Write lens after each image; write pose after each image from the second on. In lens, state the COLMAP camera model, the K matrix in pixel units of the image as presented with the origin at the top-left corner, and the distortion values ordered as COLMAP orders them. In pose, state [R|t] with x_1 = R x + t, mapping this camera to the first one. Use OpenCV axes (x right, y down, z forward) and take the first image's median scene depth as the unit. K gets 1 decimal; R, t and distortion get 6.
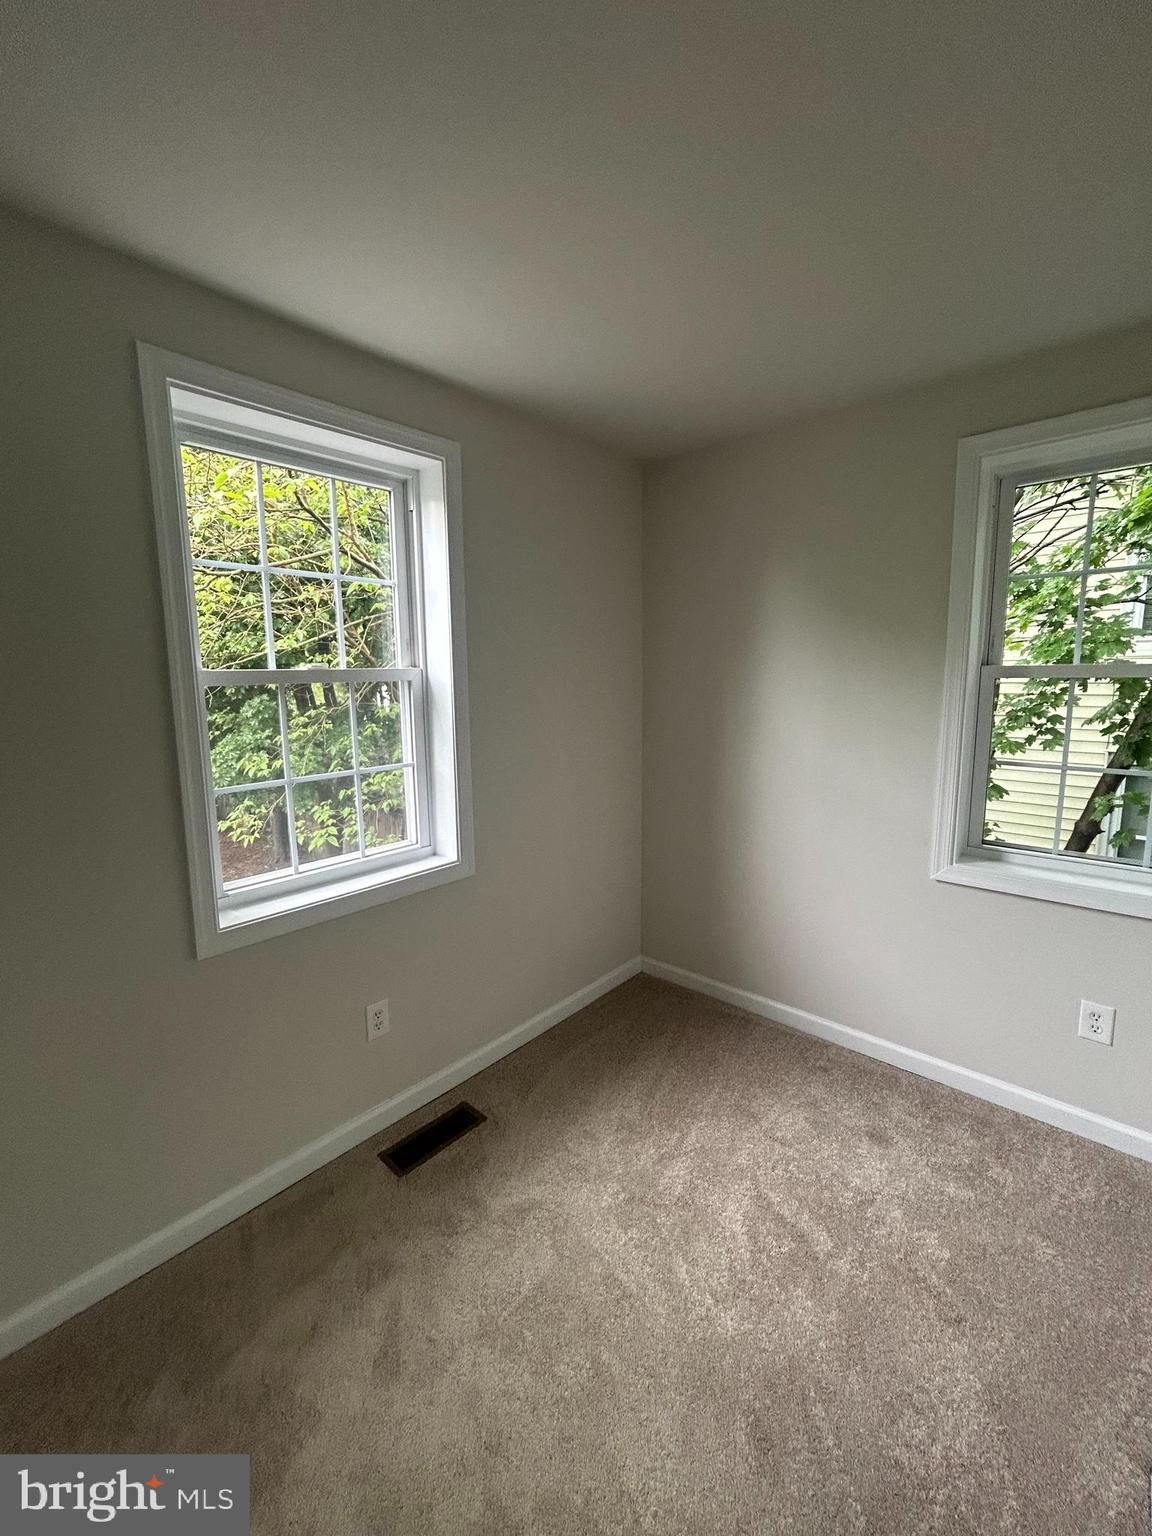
lens RADIAL K [[622.1, 0, 578.3], [0, 622.1, 773.4], [0, 0, 1]] dist [-0.000982, 0.000010]
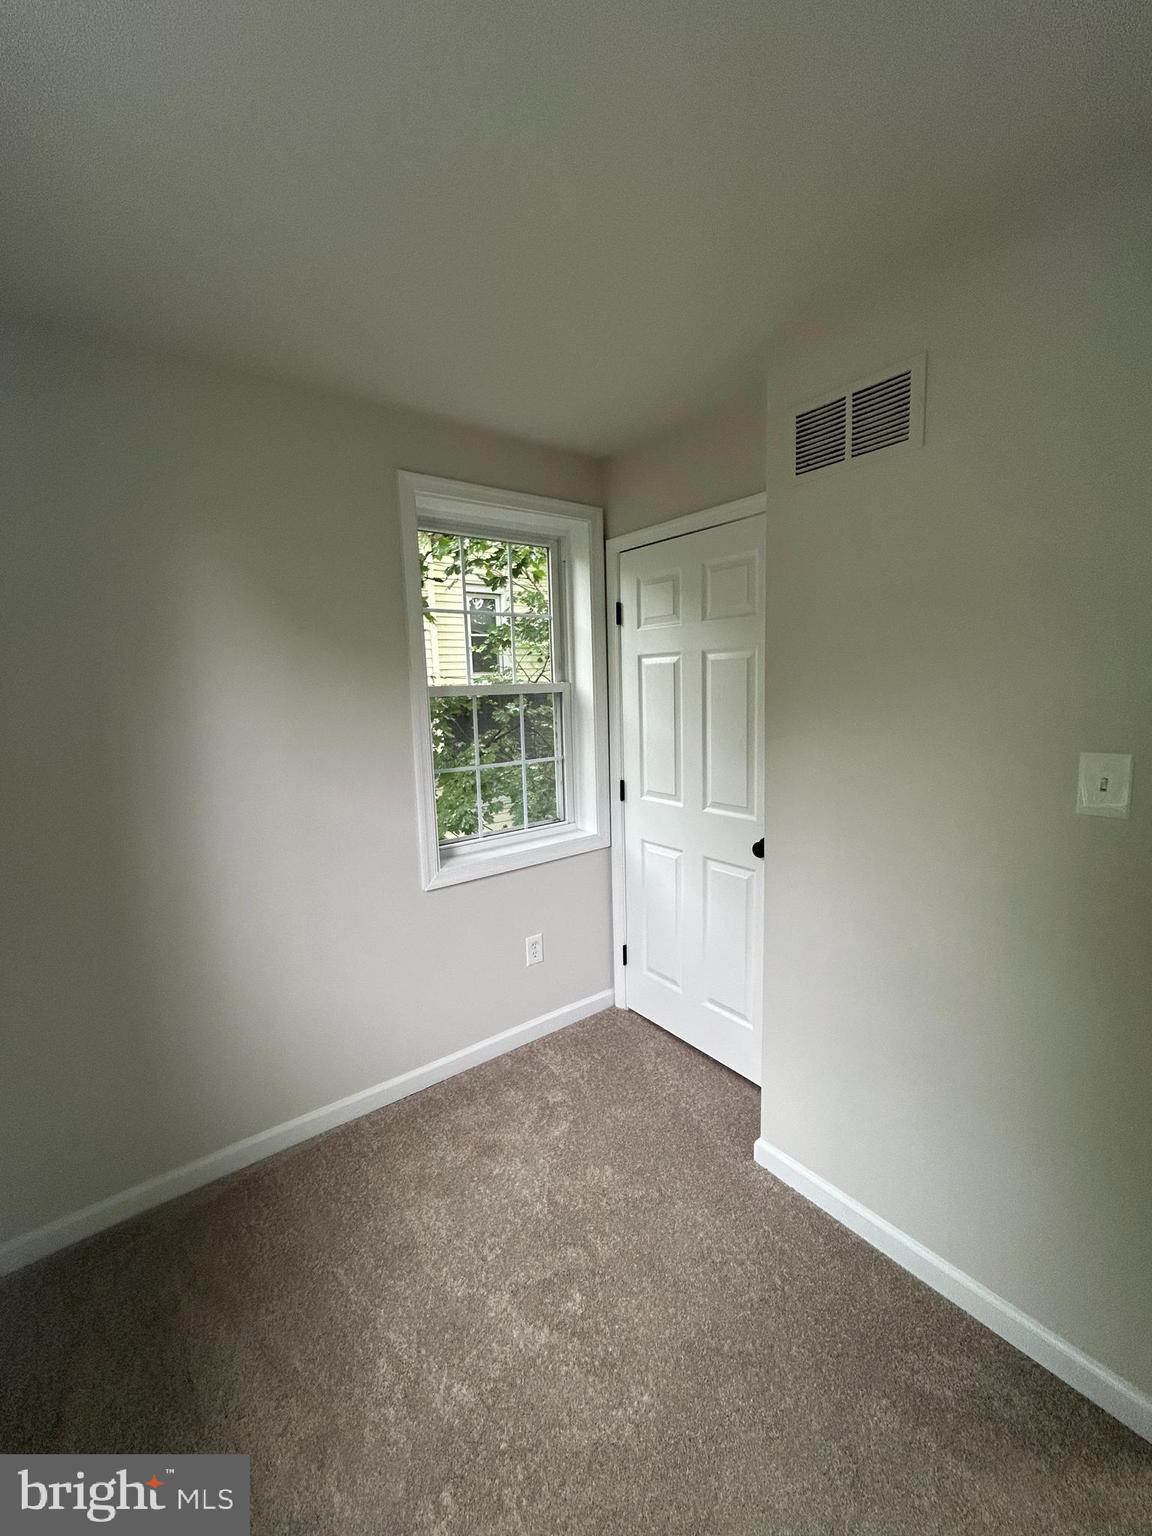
lens RADIAL K [[628.2, 0, 576.0], [0, 628.2, 768.0], [0, 0, 1]] dist [0.012760, 0.000083]
pose [[0.181058, -0.123054, 0.975744, -0.403821], [0.178092, 0.979841, 0.090525, -0.085884], [-0.967213, 0.157382, 0.199324, 0.546161]]
